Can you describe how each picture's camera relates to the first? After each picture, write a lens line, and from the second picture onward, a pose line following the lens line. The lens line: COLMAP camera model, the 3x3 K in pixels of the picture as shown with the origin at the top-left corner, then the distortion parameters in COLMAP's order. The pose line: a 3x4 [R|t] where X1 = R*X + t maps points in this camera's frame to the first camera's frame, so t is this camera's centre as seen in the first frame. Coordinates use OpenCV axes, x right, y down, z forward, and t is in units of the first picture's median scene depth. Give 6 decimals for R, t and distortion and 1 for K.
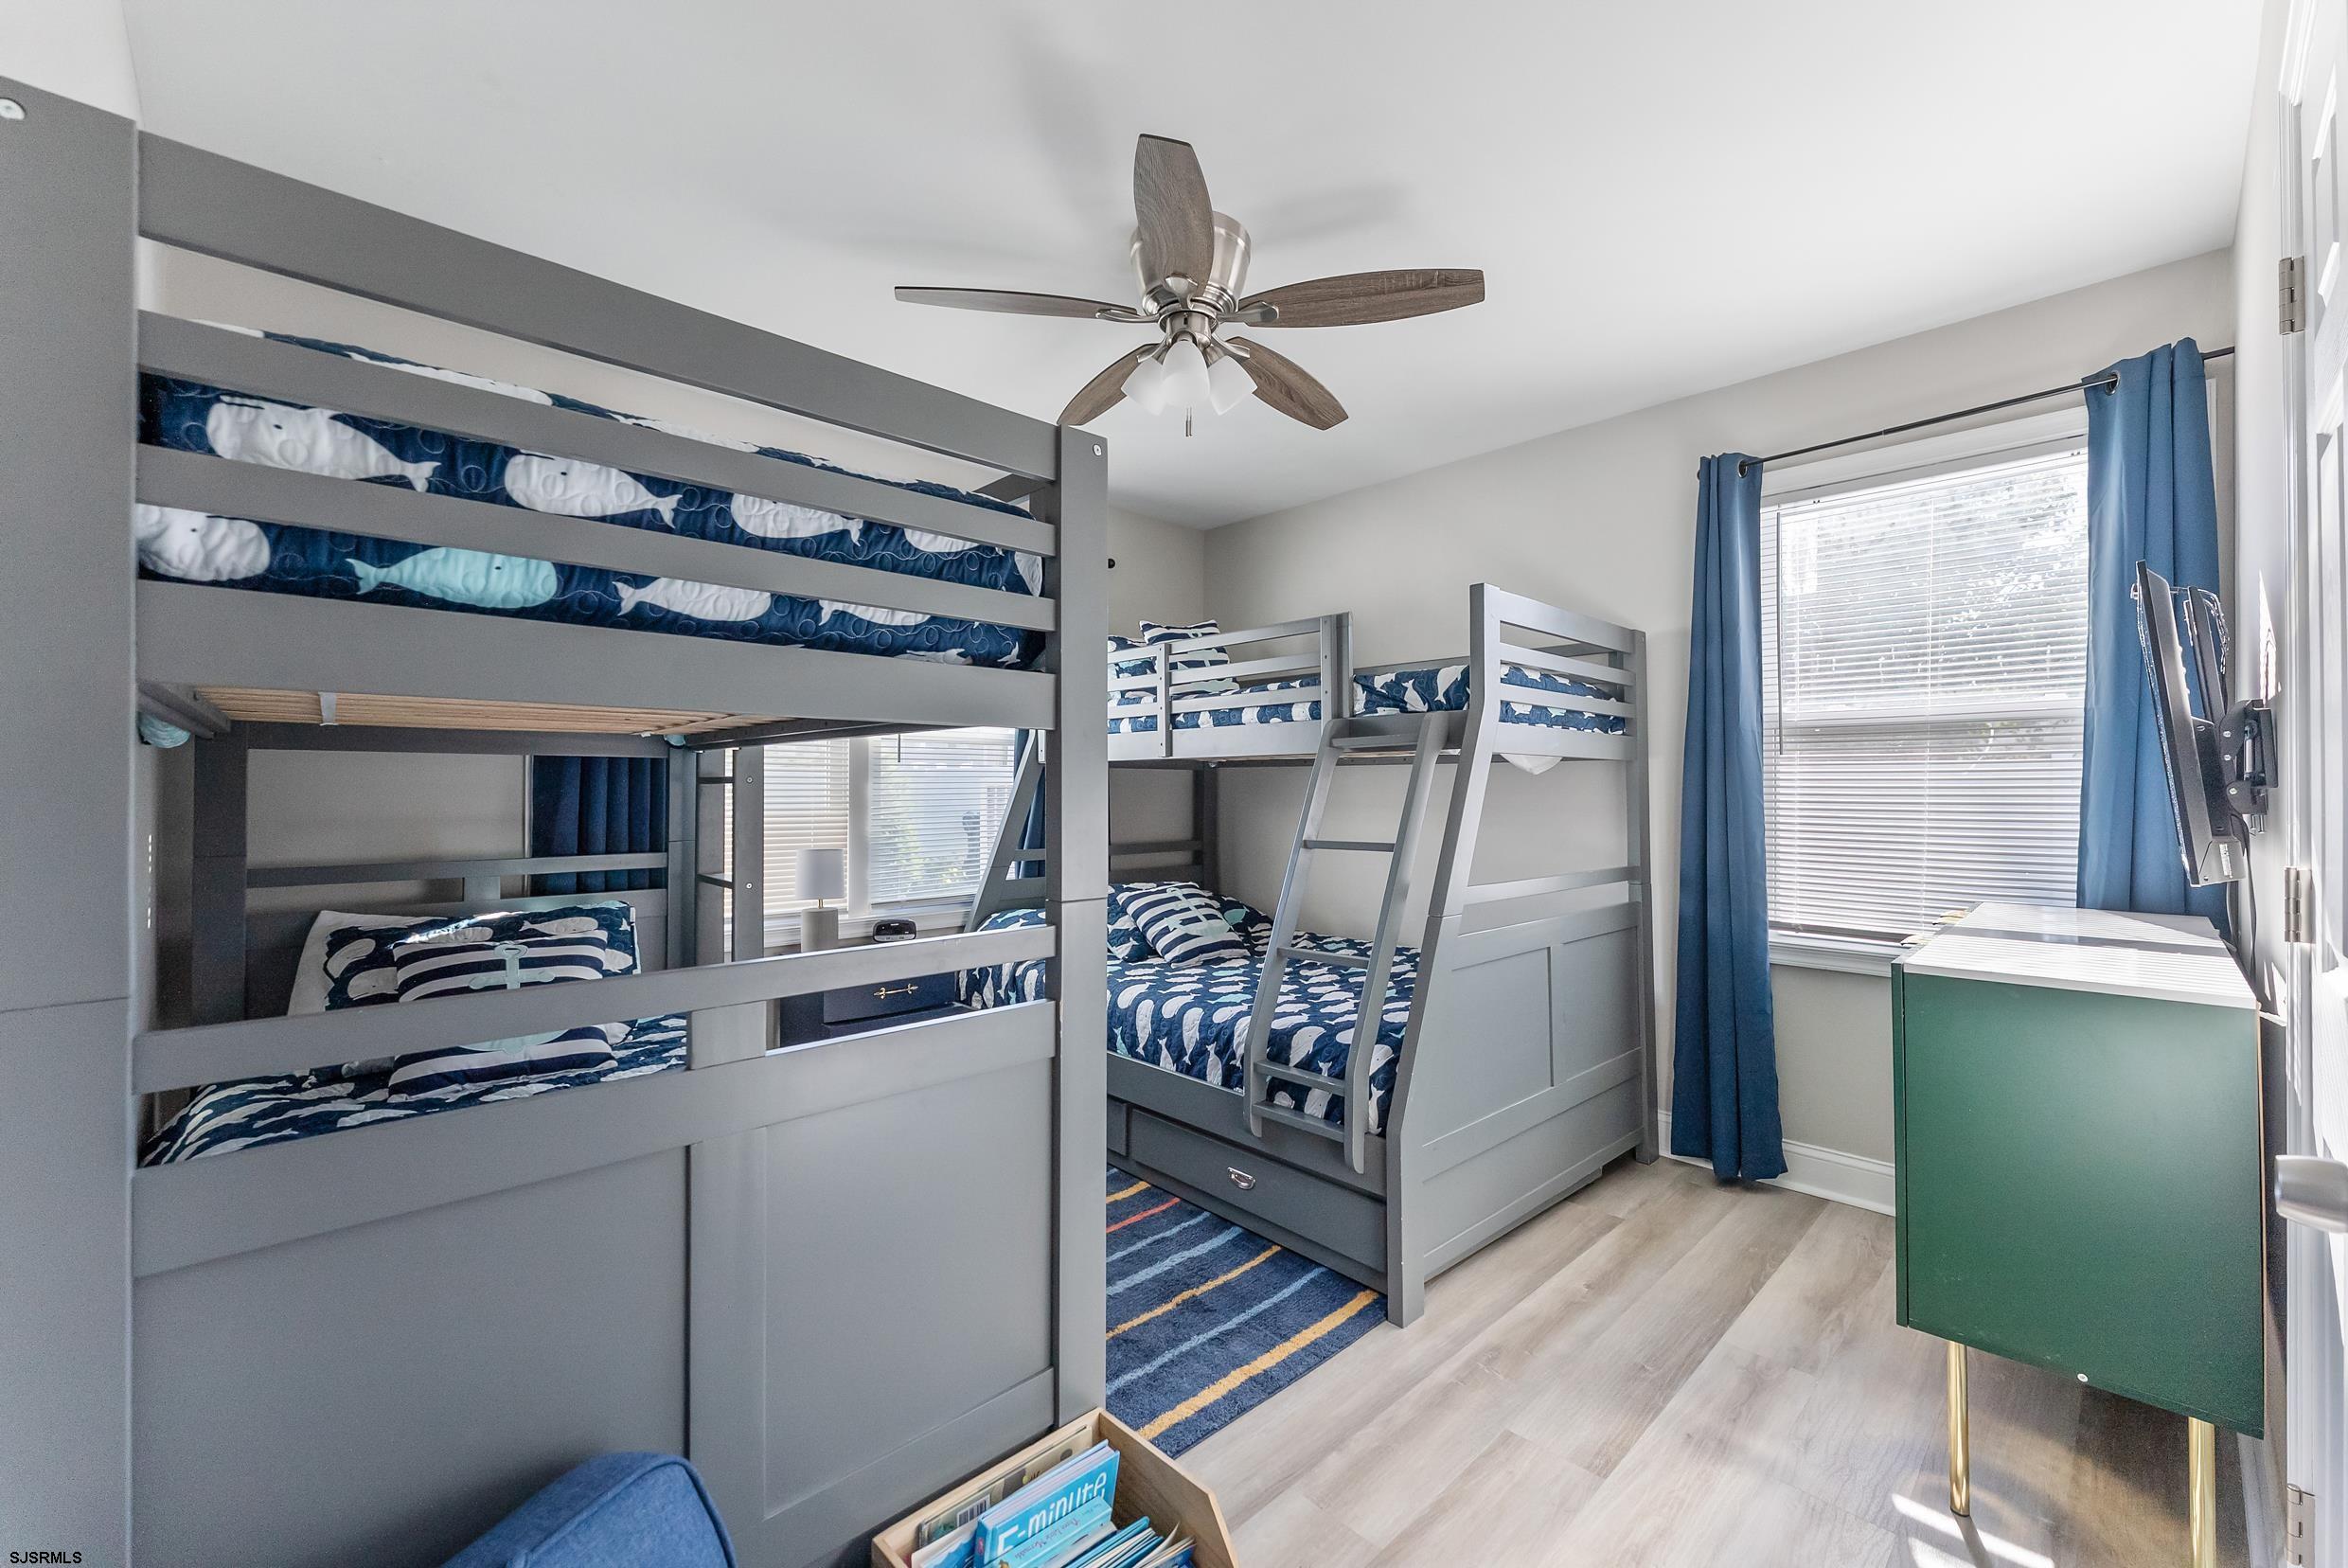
lens RADIAL K [[951.1, 0, 1173.5], [0, 951.1, 778.6], [0, 0, 1]] dist [0.001380, -0.000118]
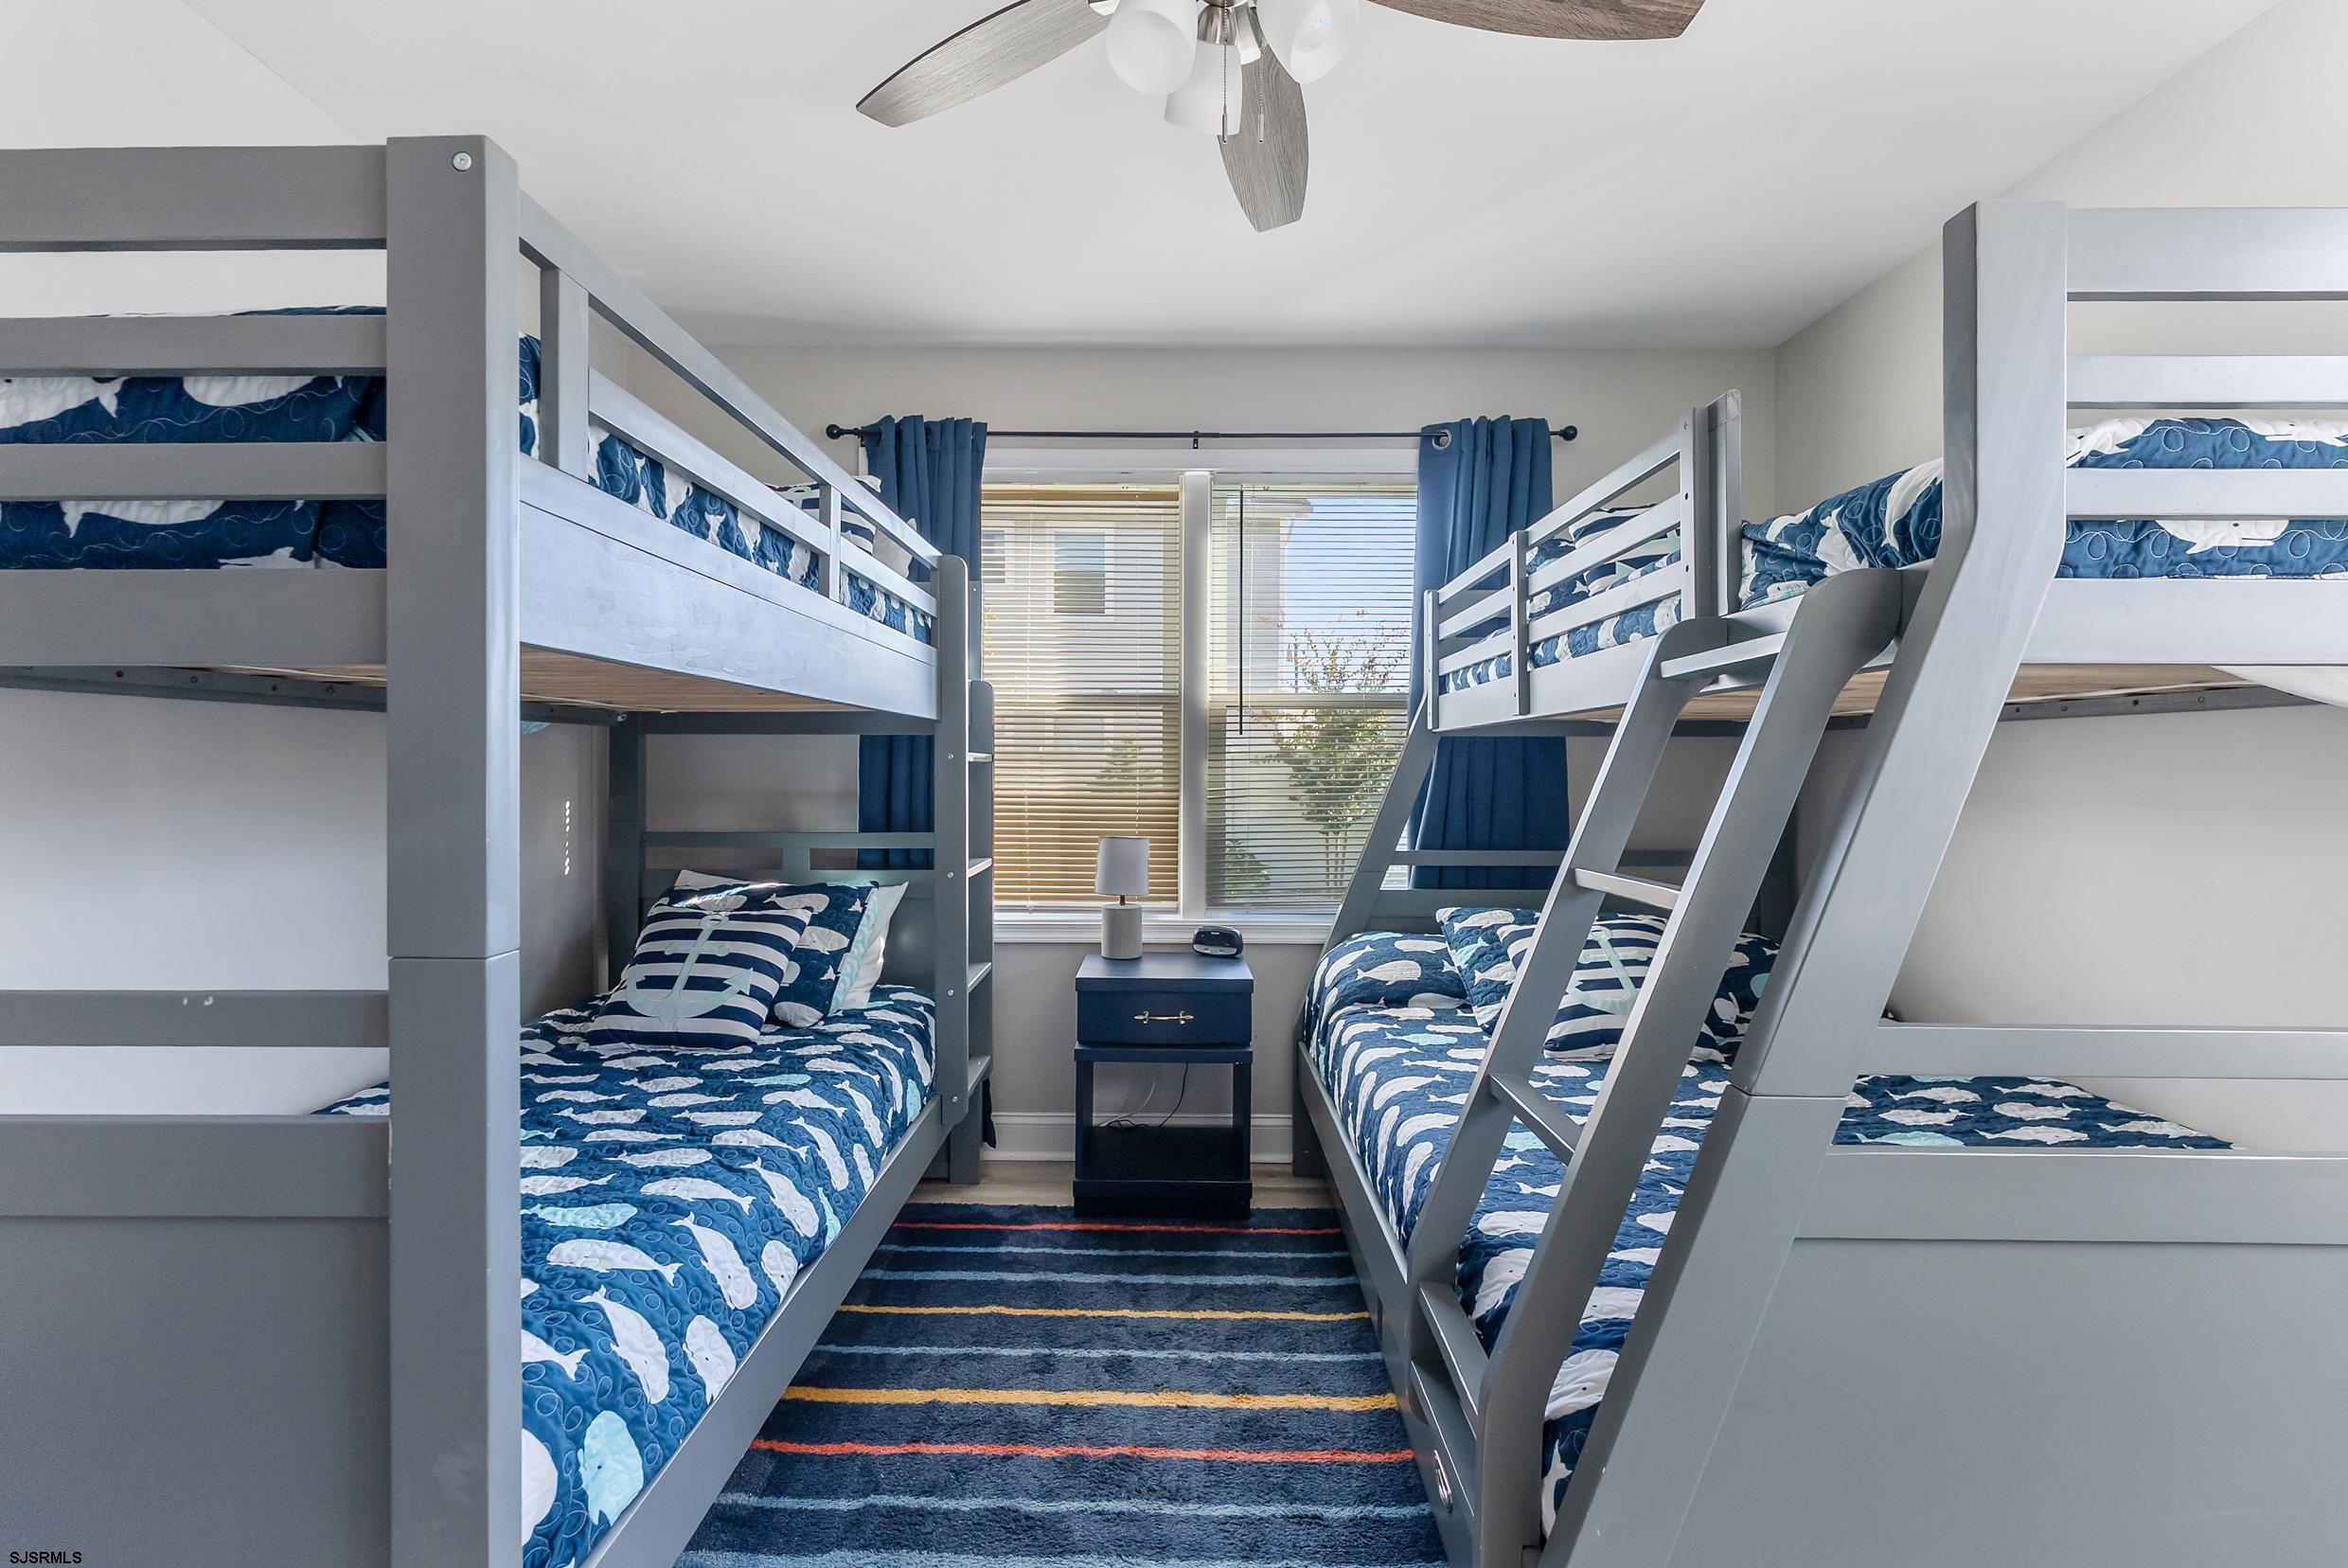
lens RADIAL K [[982.6, 0, 1167.6], [0, 982.6, 764.5], [0, 0, 1]] dist [0.000131, -0.000021]
pose [[0.716462, -0.001598, -0.697625, 0.397574], [0.006676, 0.999967, 0.004565, 0.007231], [0.697594, -0.007929, 0.716449, 0.556761]]
